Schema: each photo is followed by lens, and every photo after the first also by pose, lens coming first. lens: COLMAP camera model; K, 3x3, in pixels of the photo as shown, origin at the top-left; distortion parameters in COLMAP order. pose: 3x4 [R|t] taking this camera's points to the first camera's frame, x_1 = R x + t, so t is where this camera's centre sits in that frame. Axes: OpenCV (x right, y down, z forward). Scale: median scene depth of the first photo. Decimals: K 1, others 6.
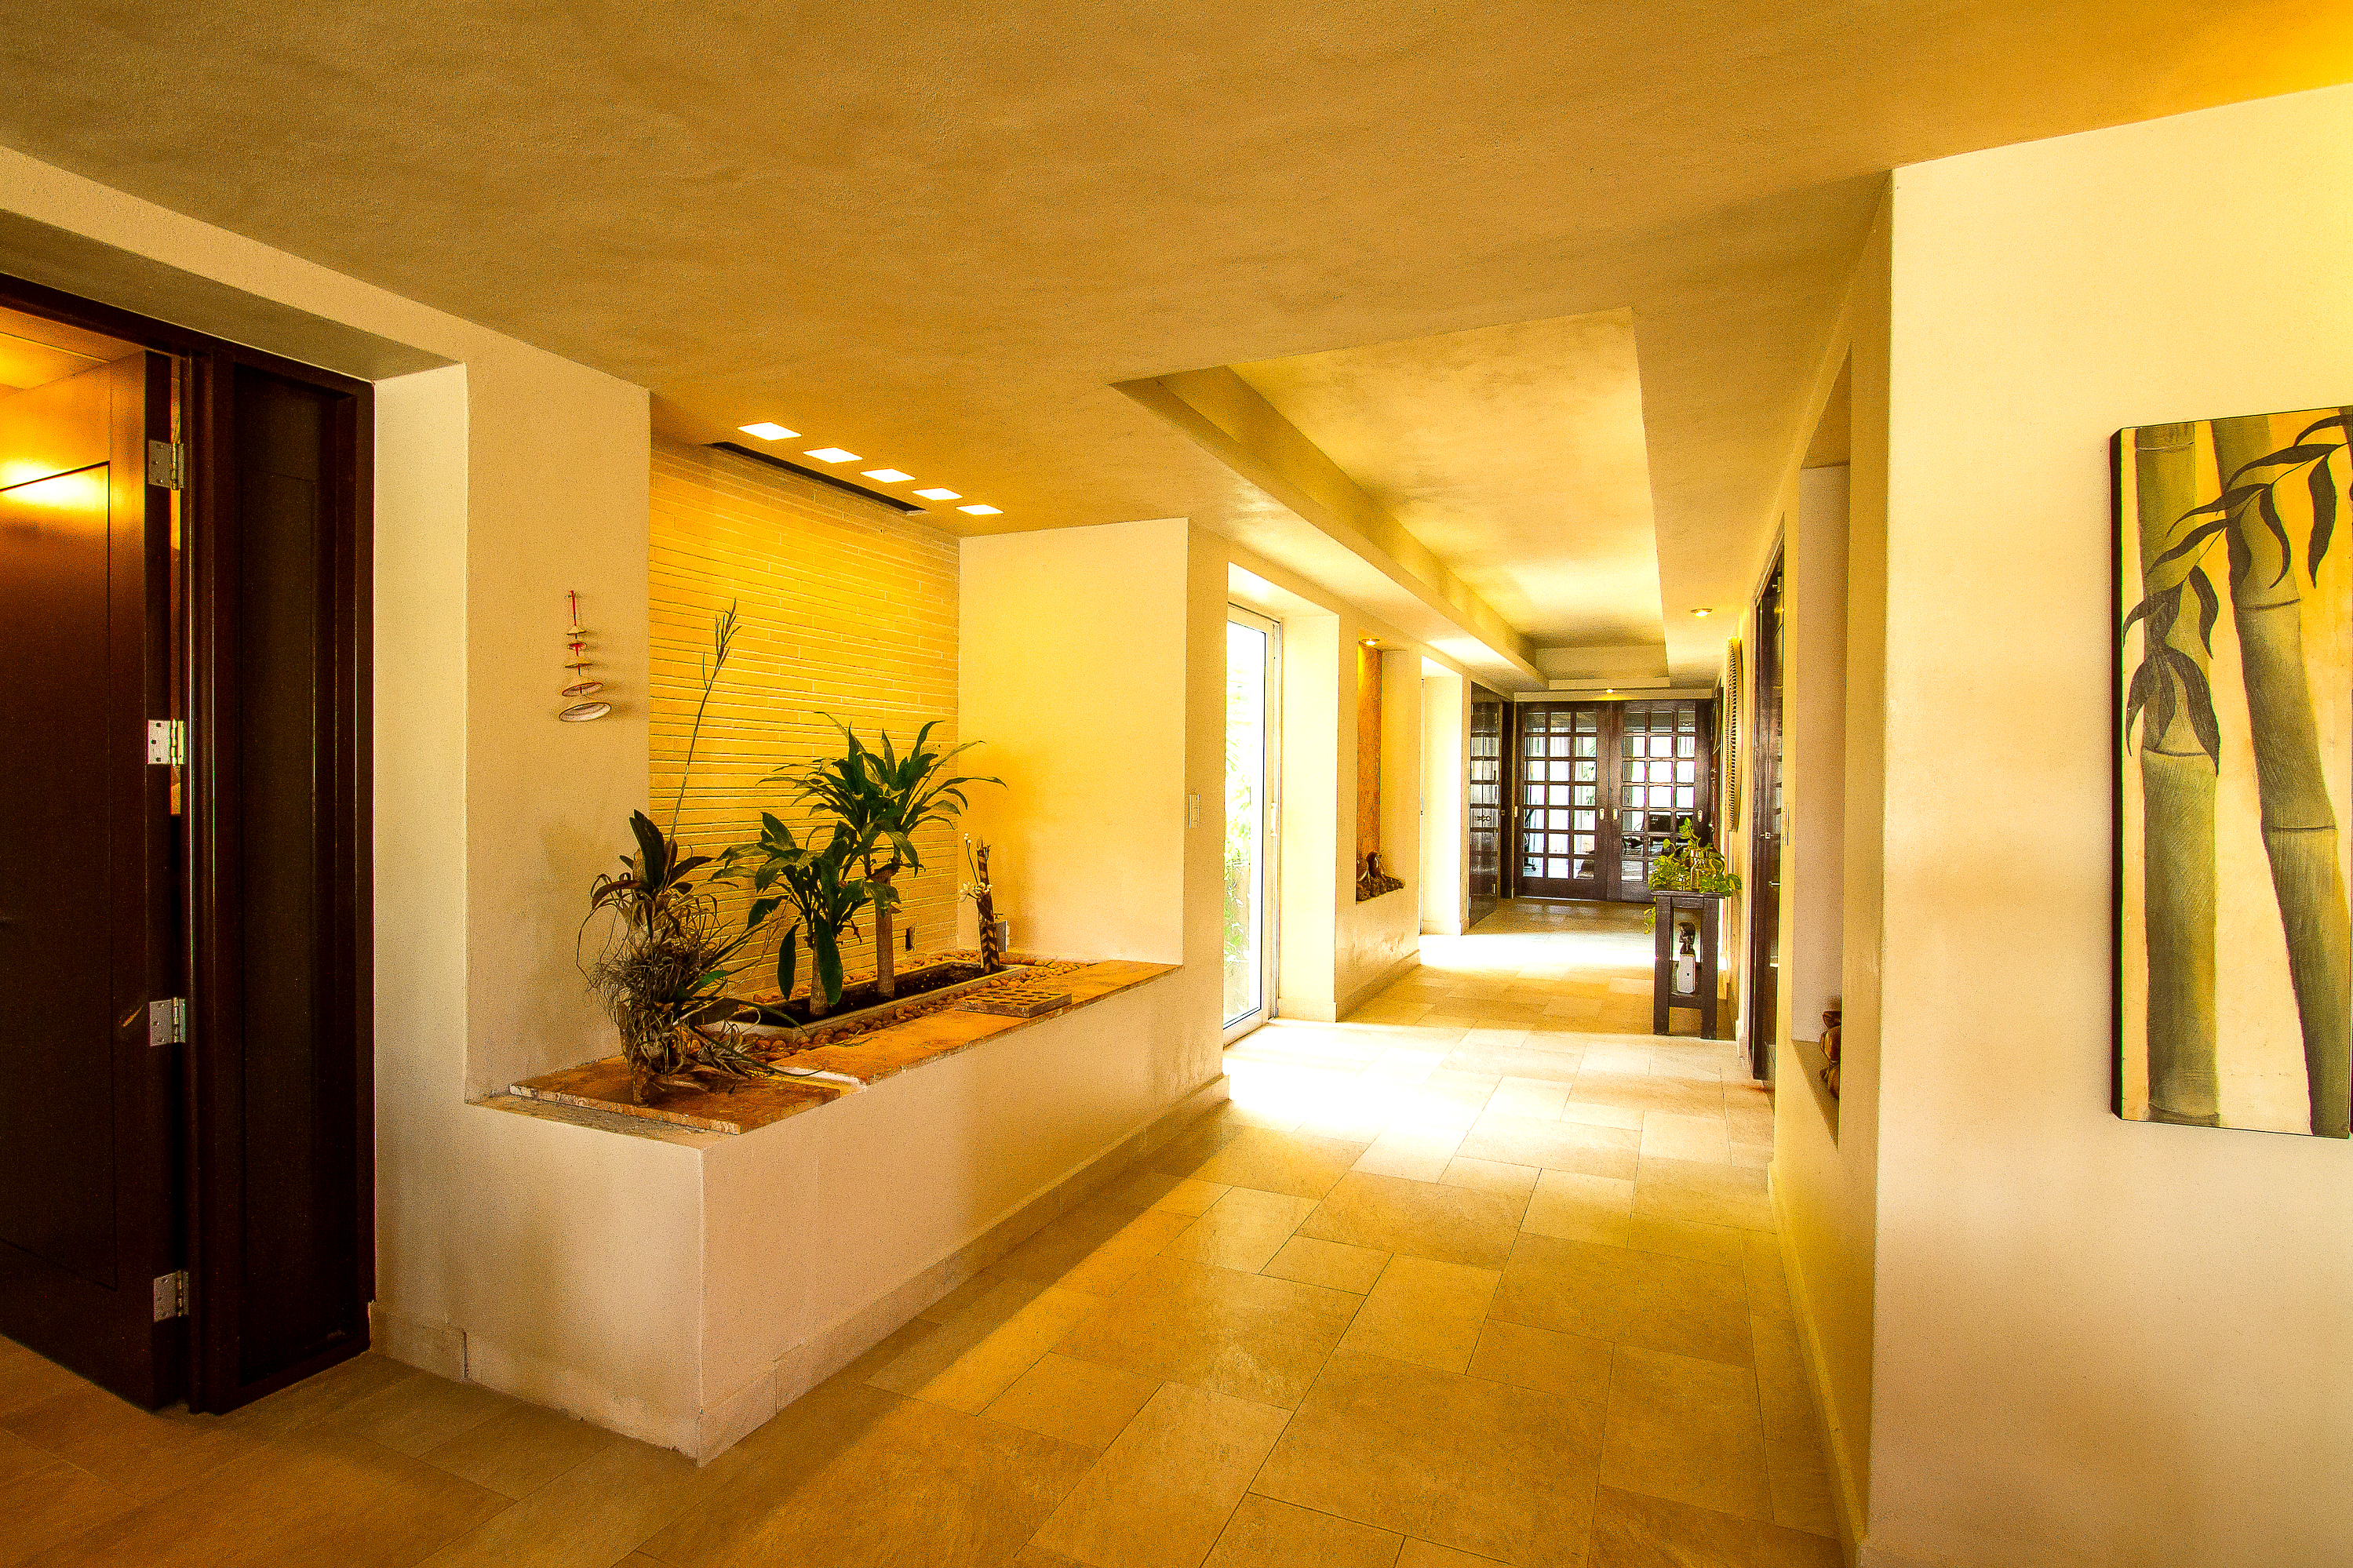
lens RADIAL K [[1134.4, 0, 1169.6], [0, 1134.4, 780.6], [0, 0, 1]] dist [-0.002783, 0.000829]
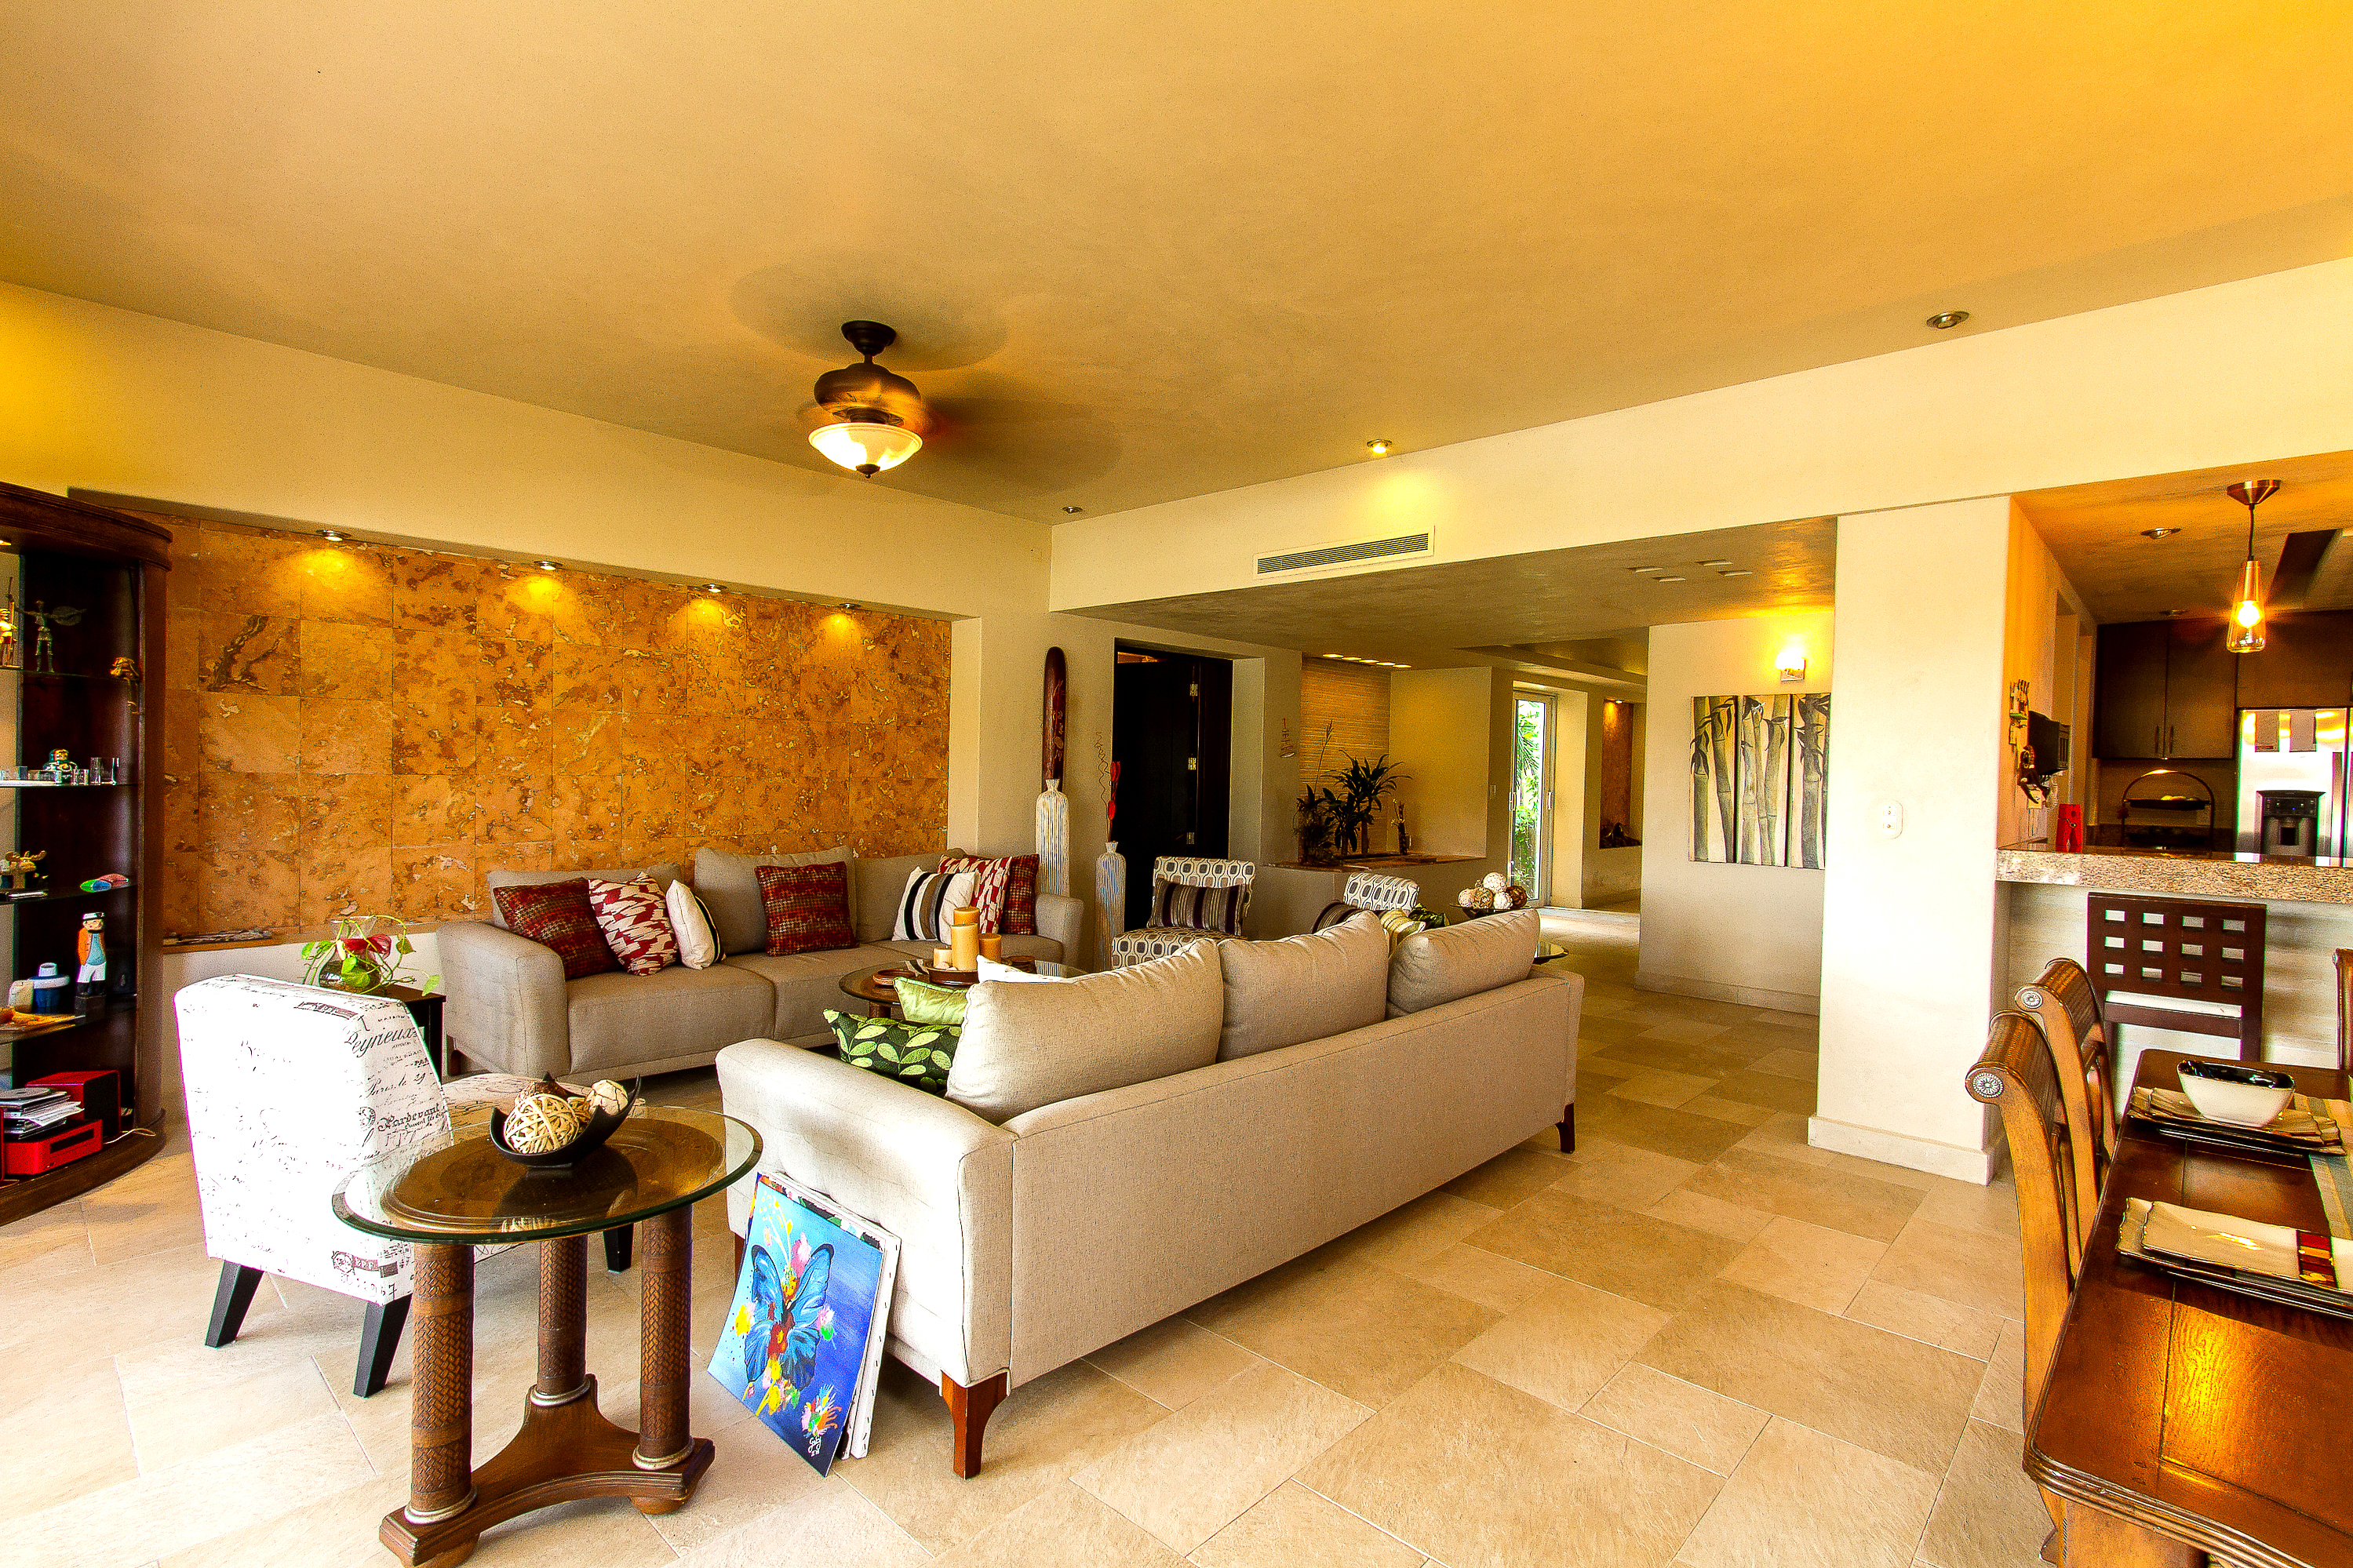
lens RADIAL K [[1134.4, 0, 1160.1], [0, 1134.4, 783.0], [0, 0, 1]] dist [-0.002783, 0.000829]
pose [[0.945631, 0.017173, -0.324788, 0.158369], [-0.016659, 0.999852, 0.004363, 0.011737], [0.324815, 0.001284, 0.945777, -1.701087]]
